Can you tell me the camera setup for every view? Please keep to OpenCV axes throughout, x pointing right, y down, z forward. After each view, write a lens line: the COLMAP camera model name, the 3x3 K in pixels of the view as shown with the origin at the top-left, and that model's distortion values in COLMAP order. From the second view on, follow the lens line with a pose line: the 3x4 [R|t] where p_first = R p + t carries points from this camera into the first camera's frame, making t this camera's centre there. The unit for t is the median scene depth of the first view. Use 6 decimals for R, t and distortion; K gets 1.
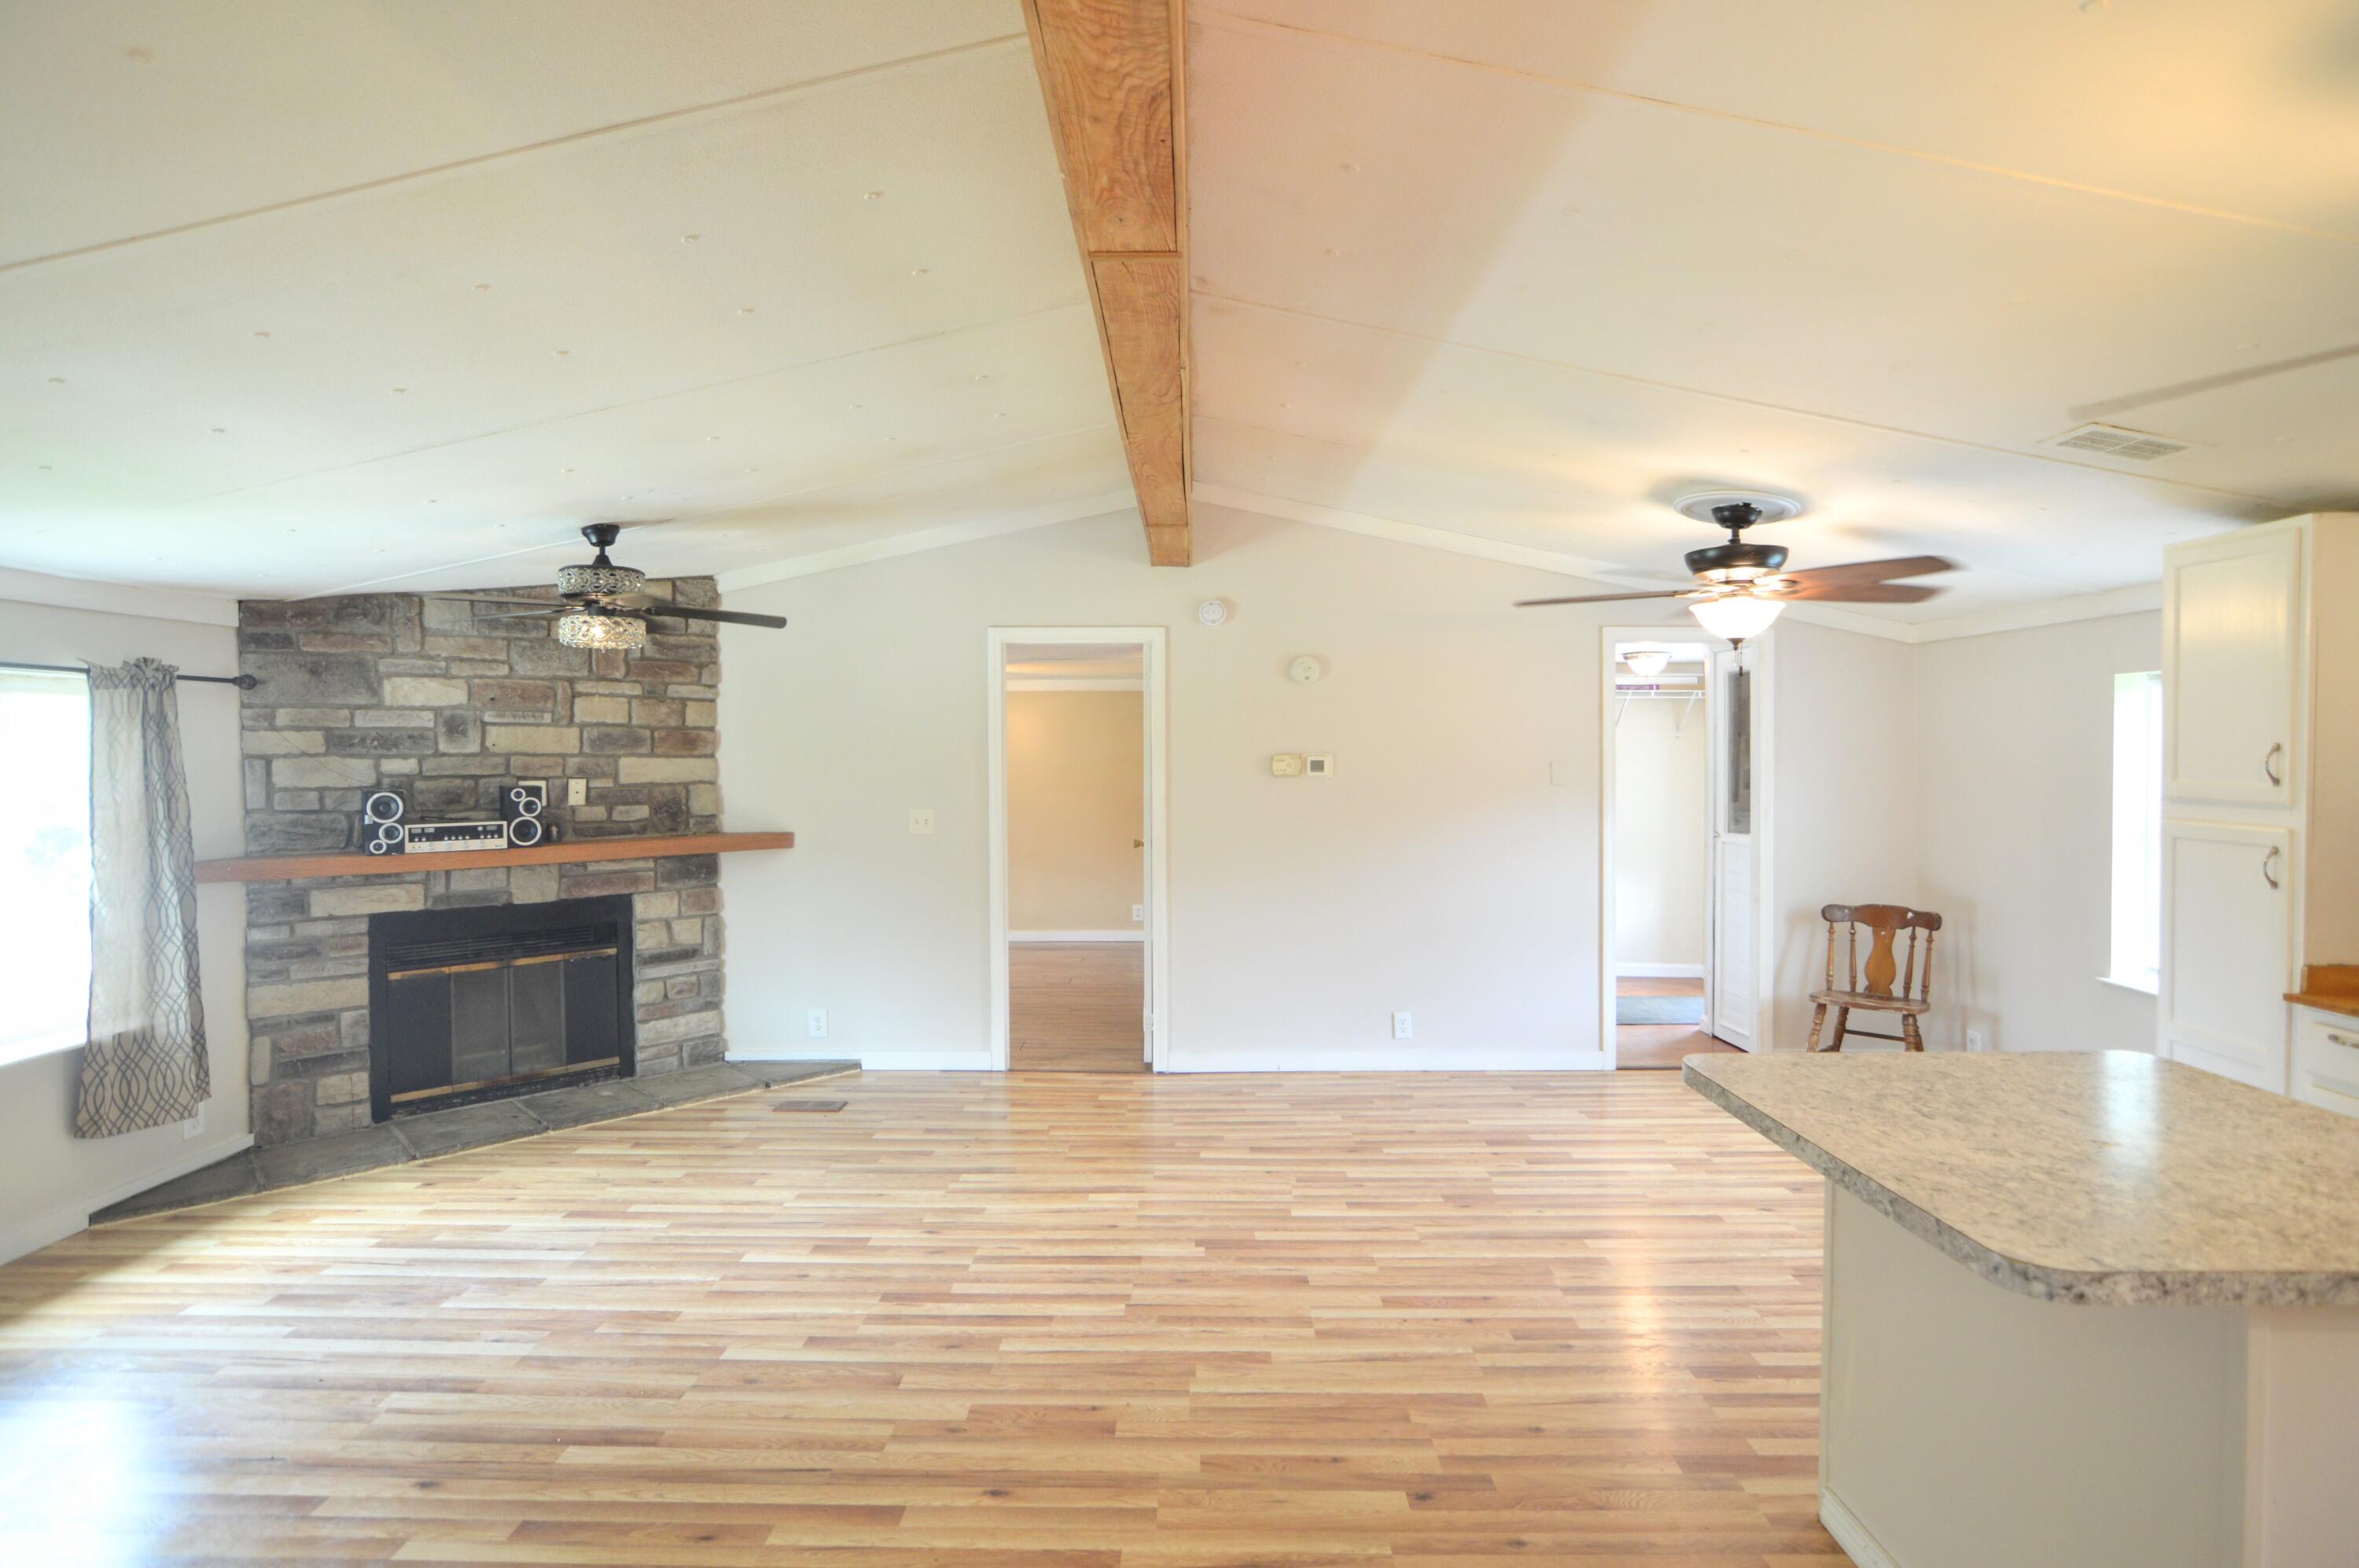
lens RADIAL K [[1191.9, 0, 1166.8], [0, 1191.9, 769.7], [0, 0, 1]] dist [-0.035990, 0.013472]
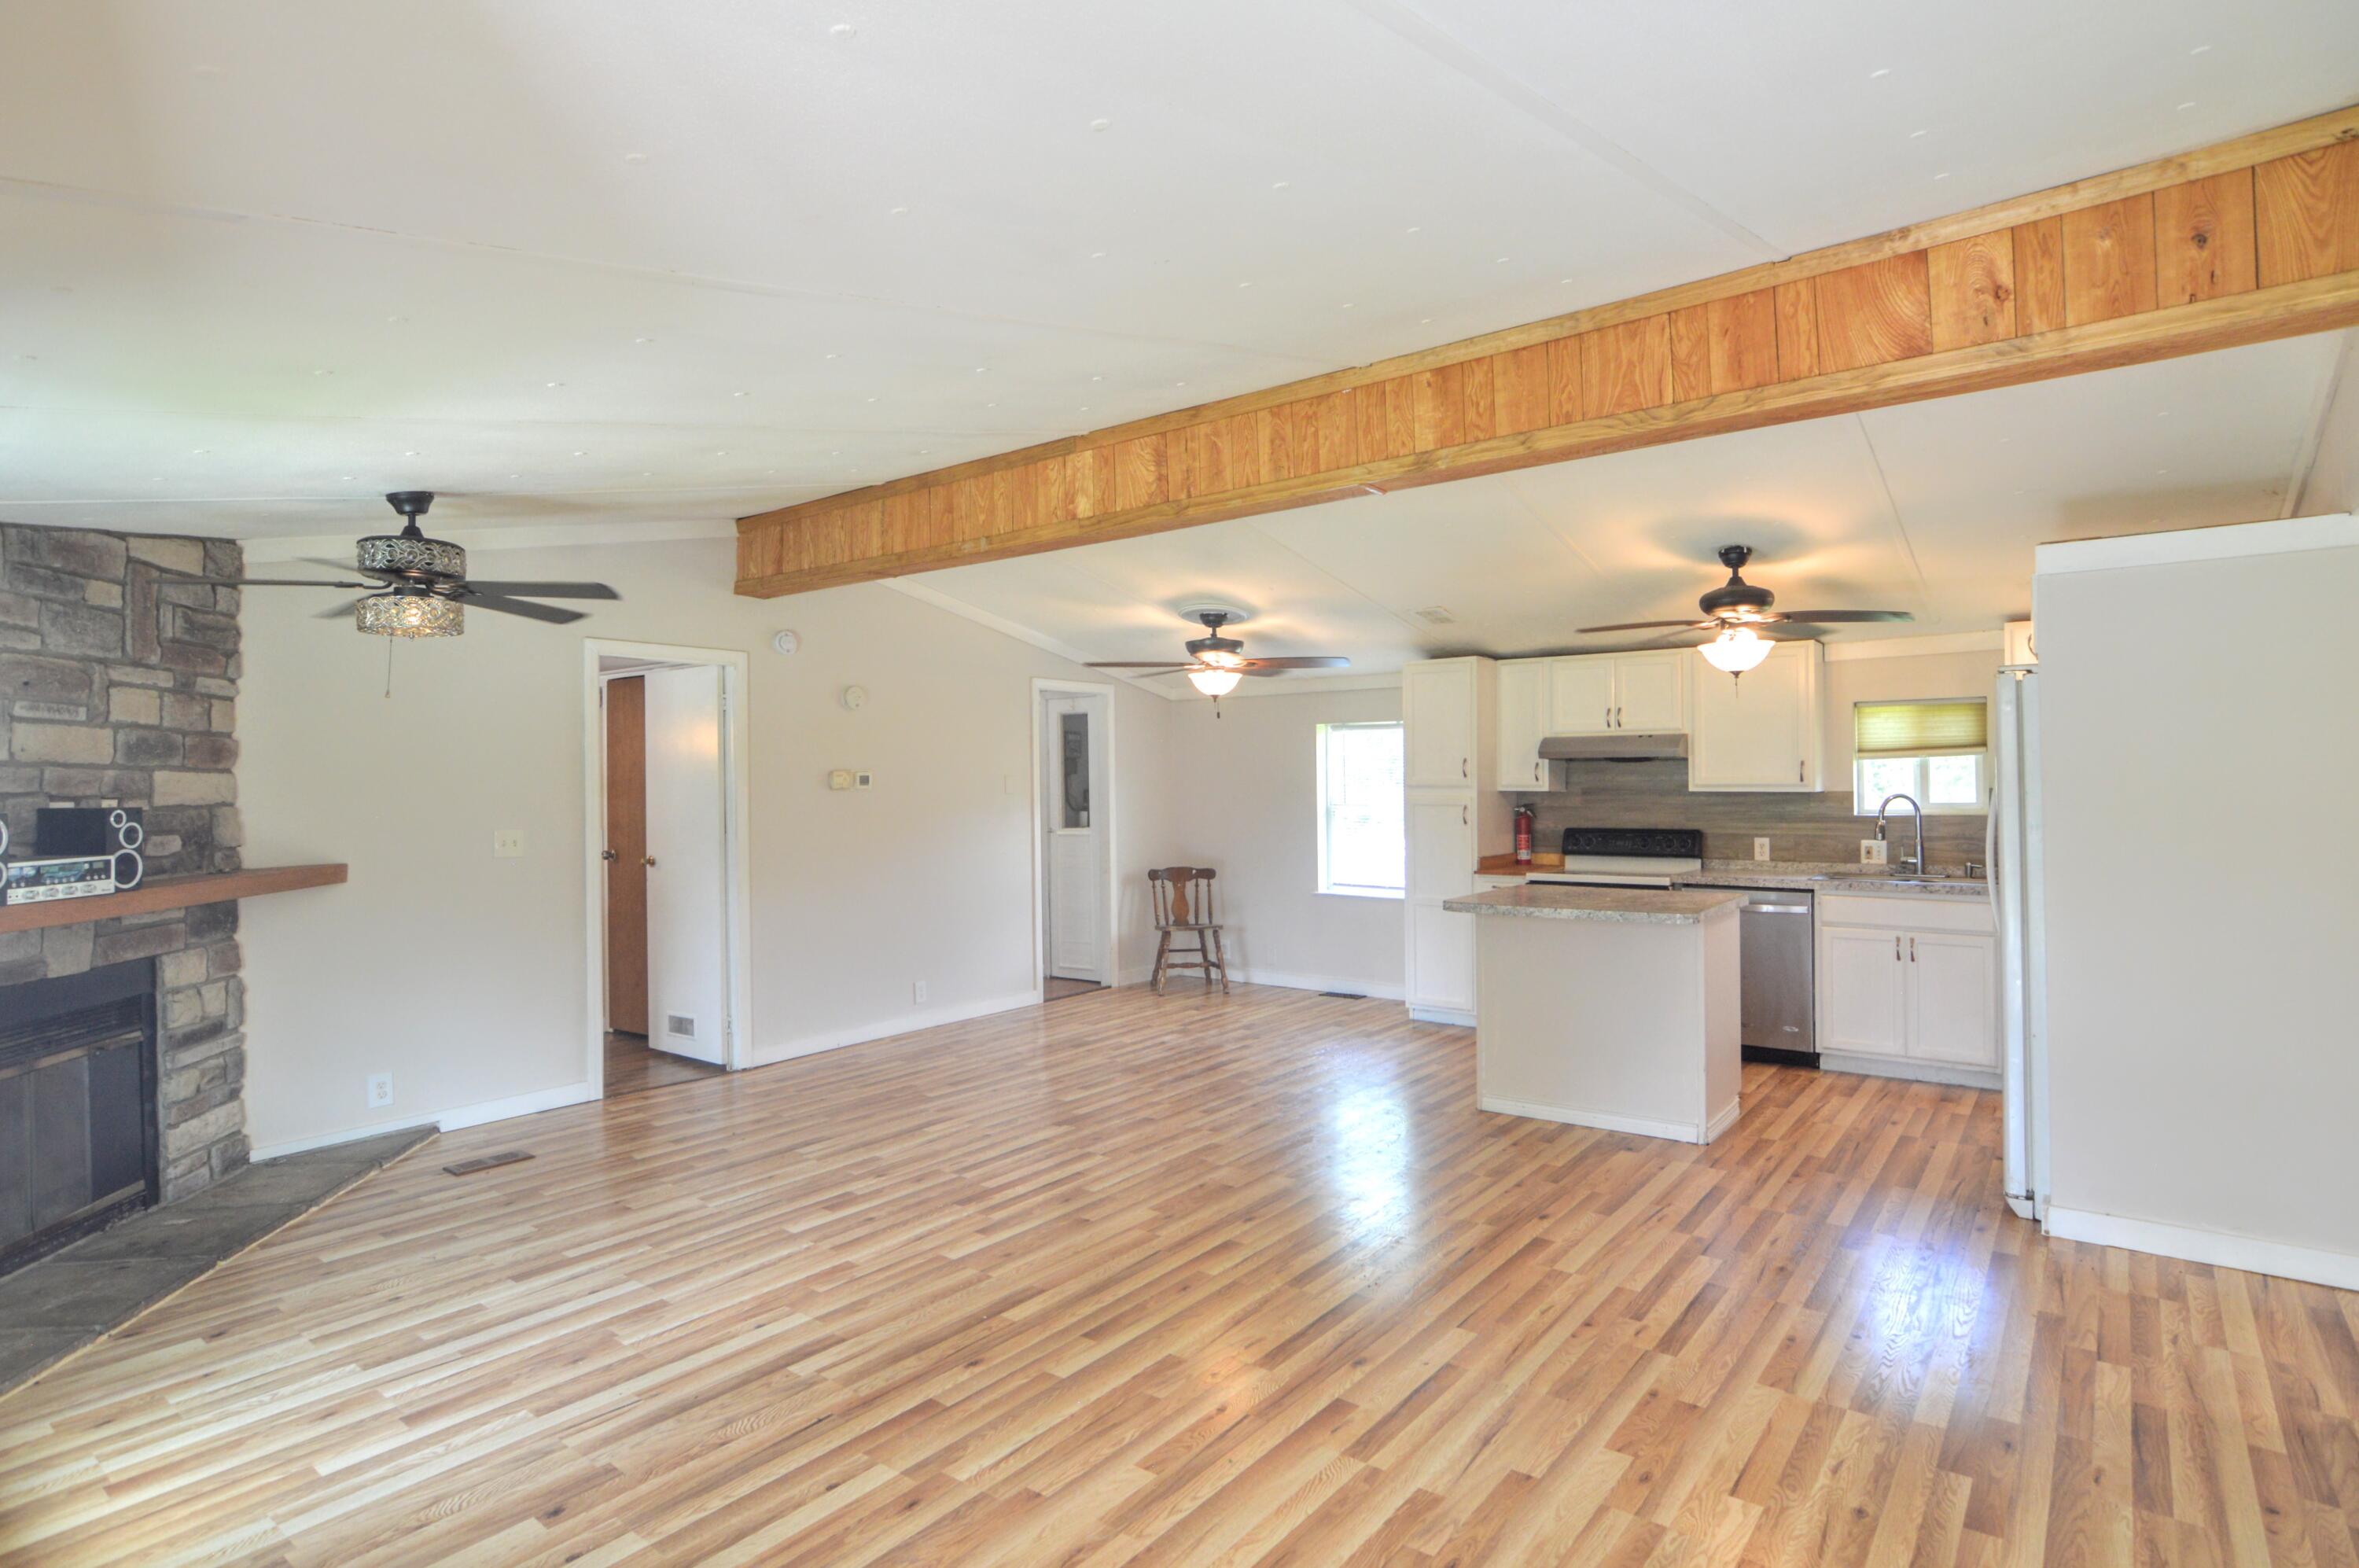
lens RADIAL K [[1214.8, 0, 1167.3], [0, 1214.8, 769.5], [0, 0, 1]] dist [-0.032391, 0.010801]
pose [[0.600297, 0.003246, 0.799771, -0.783910], [0.022661, 0.999521, -0.021066, 0.021985], [-0.799456, 0.030769, 0.599936, 0.049197]]
